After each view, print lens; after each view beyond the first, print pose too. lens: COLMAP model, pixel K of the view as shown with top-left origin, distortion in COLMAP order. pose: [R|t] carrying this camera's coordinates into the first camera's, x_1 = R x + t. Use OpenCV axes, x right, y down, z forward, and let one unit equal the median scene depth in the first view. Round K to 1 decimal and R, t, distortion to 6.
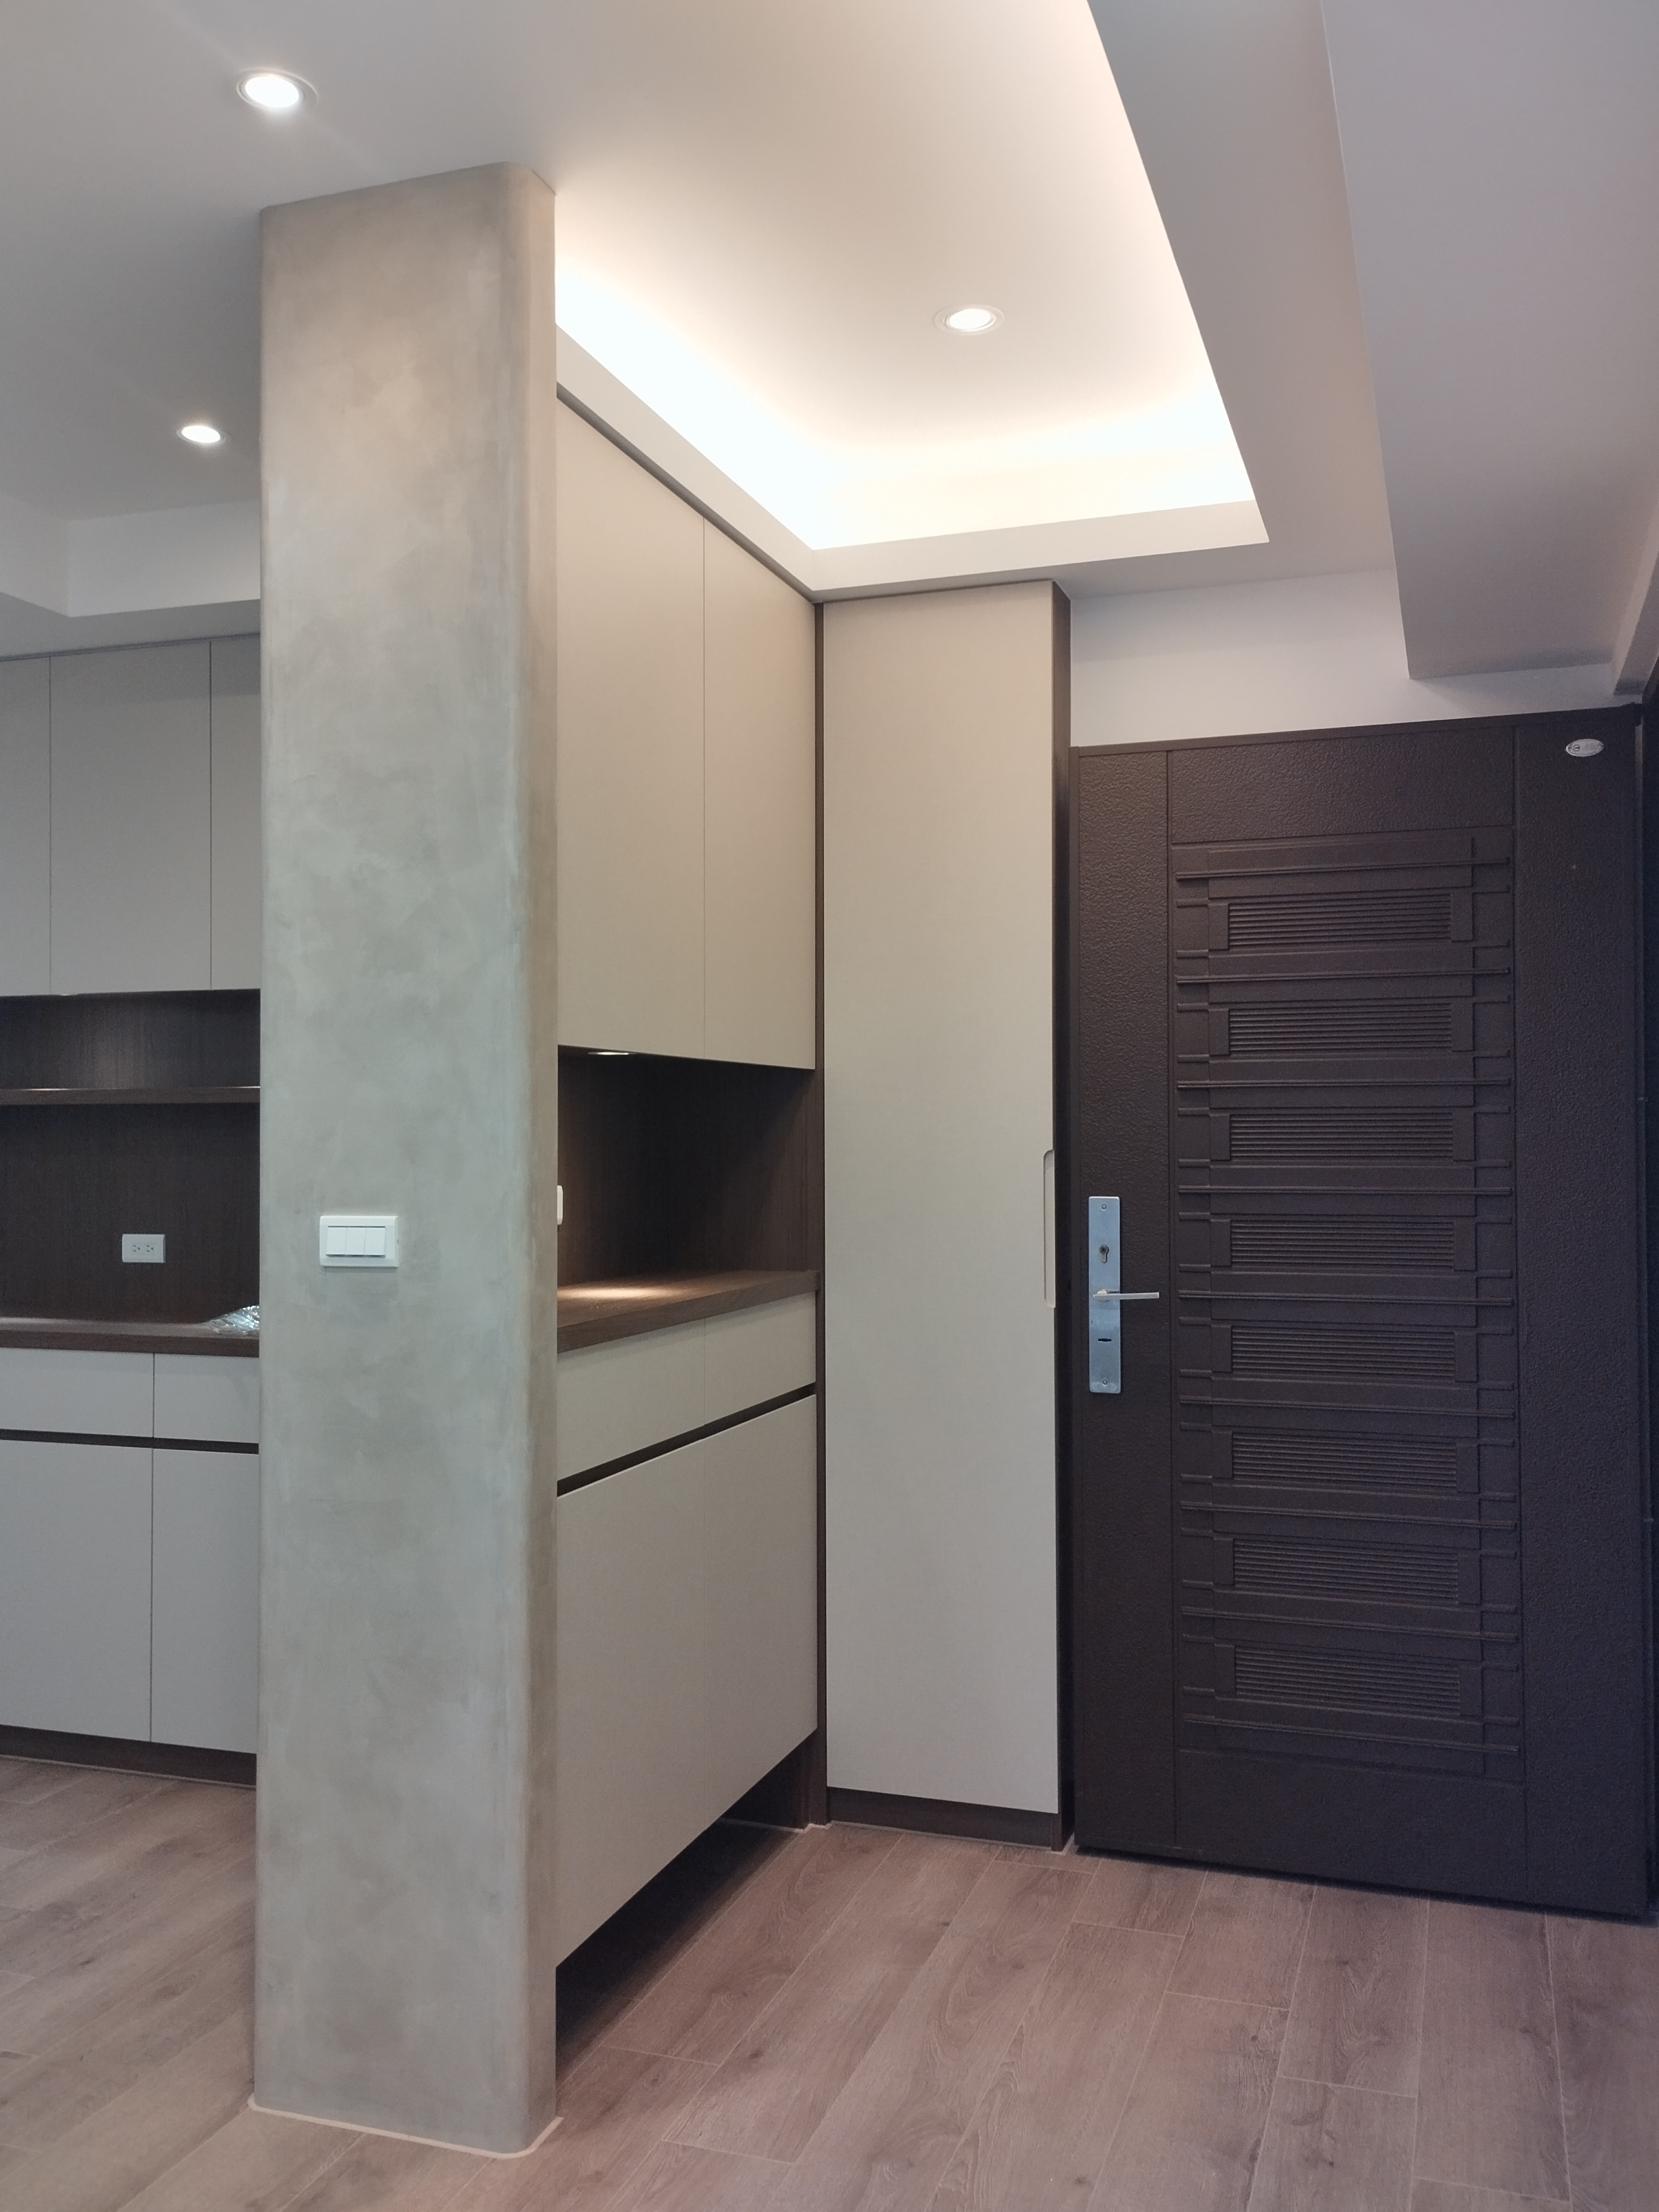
lens RADIAL K [[1875.0, 0, 829.5], [0, 1875.0, 1106.0], [0, 0, 1]] dist [0.067846, -0.086697]
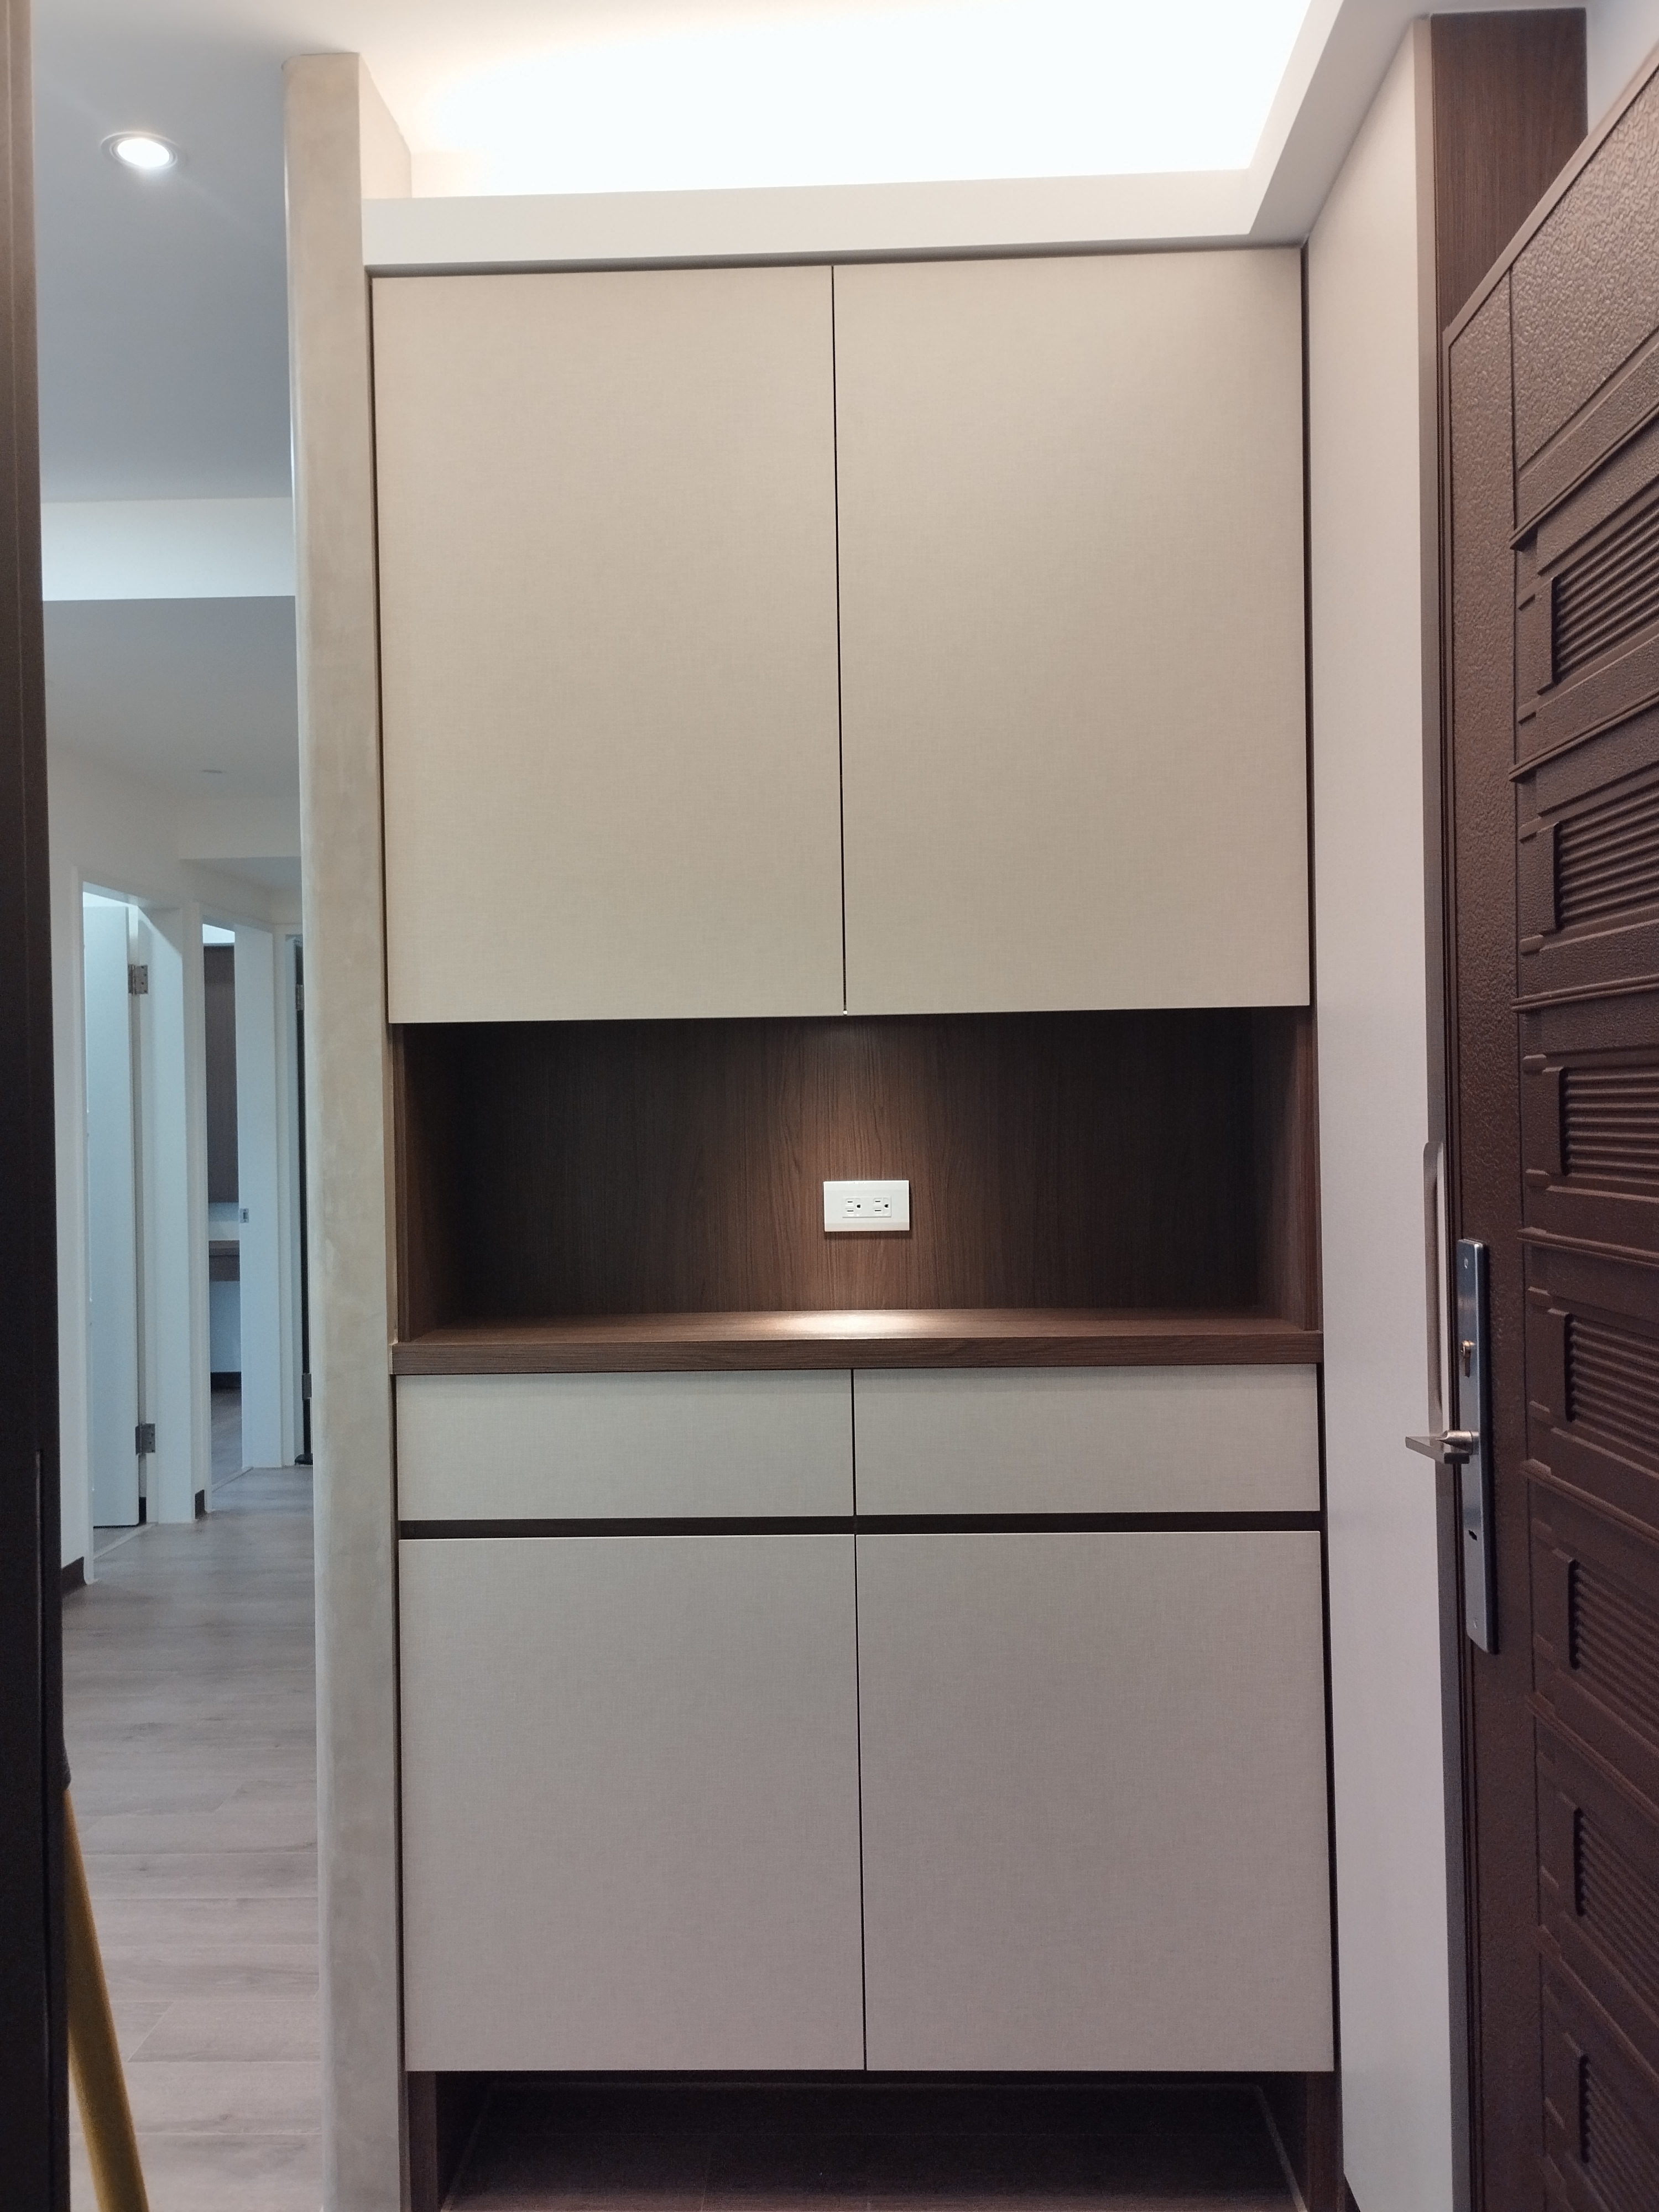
lens RADIAL K [[1875.0, 0, 829.5], [0, 1875.0, 1106.0], [0, 0, 1]] dist [0.067846, -0.086697]
pose [[0.293028, -0.003539, -0.956097, 0.571003], [0.031309, 0.999492, 0.005896, 0.005326], [0.955591, -0.031663, 0.292990, 0.707262]]
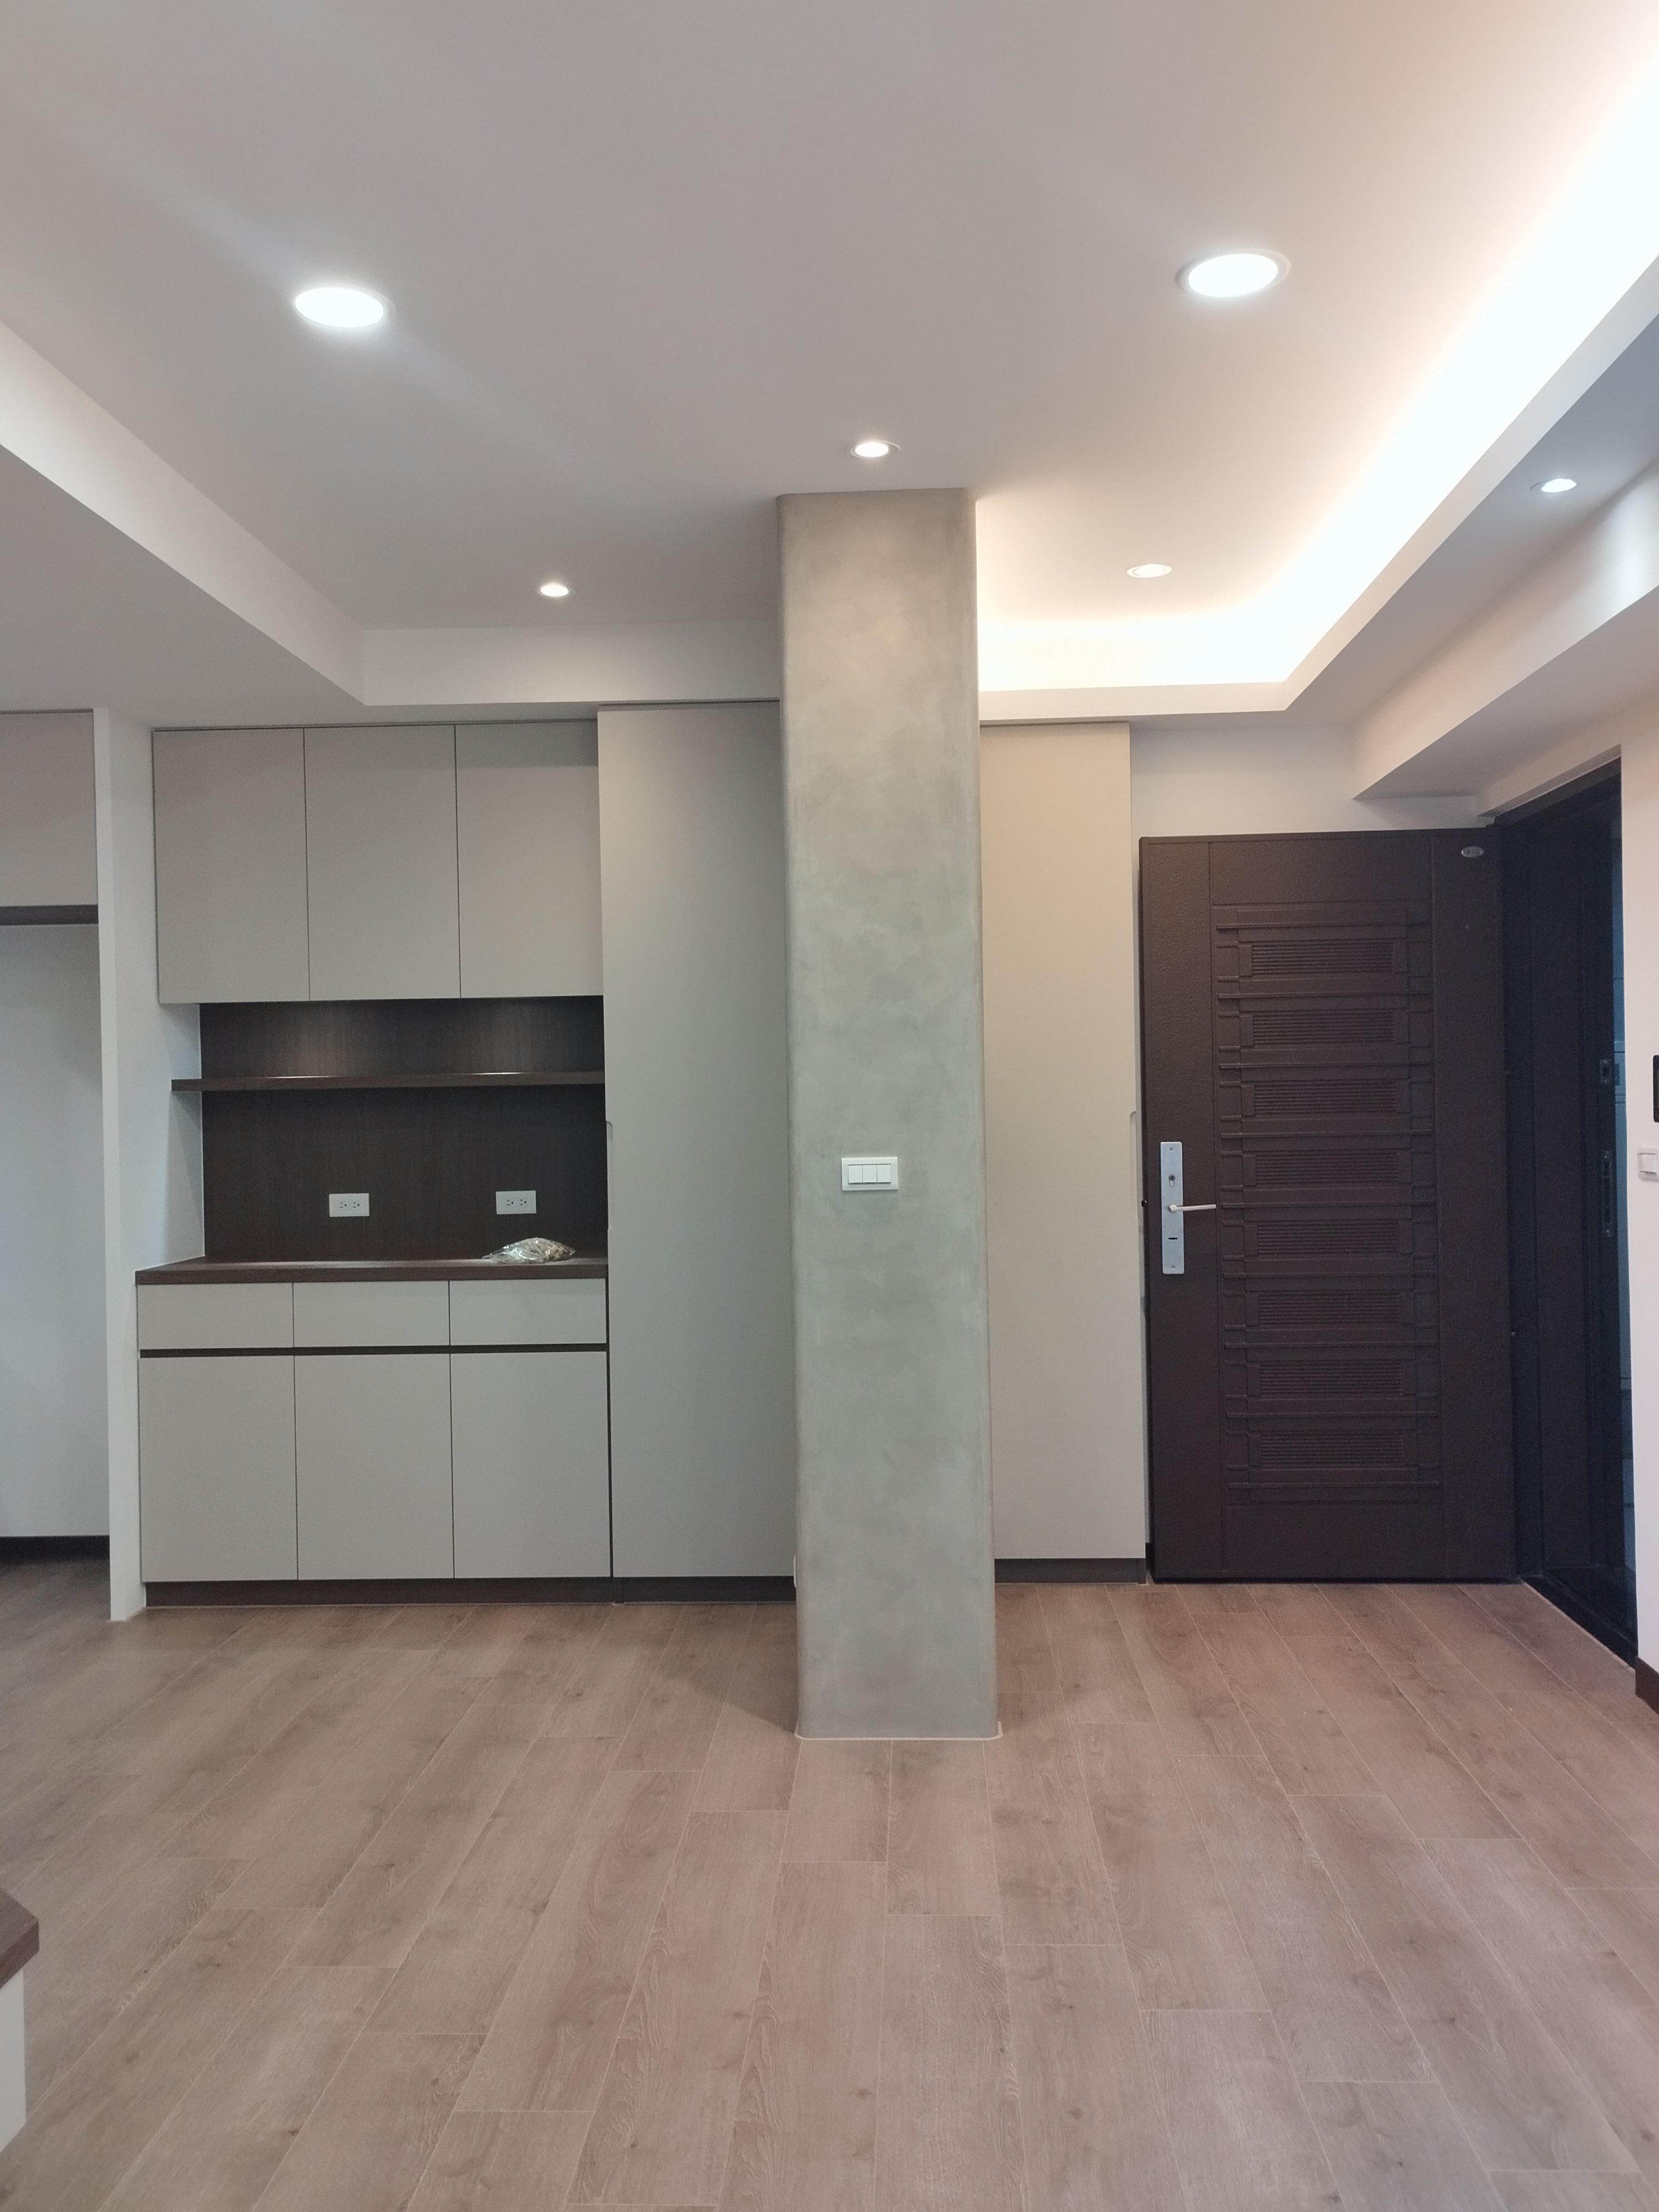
lens RADIAL K [[1875.0, 0, 829.5], [0, 1875.0, 1106.0], [0, 0, 1]] dist [0.067846, -0.086697]
pose [[0.960642, -0.015166, 0.277377, -0.528208], [0.011462, 0.999822, 0.014970, -0.005617], [-0.277554, -0.011202, 0.960645, -0.352216]]
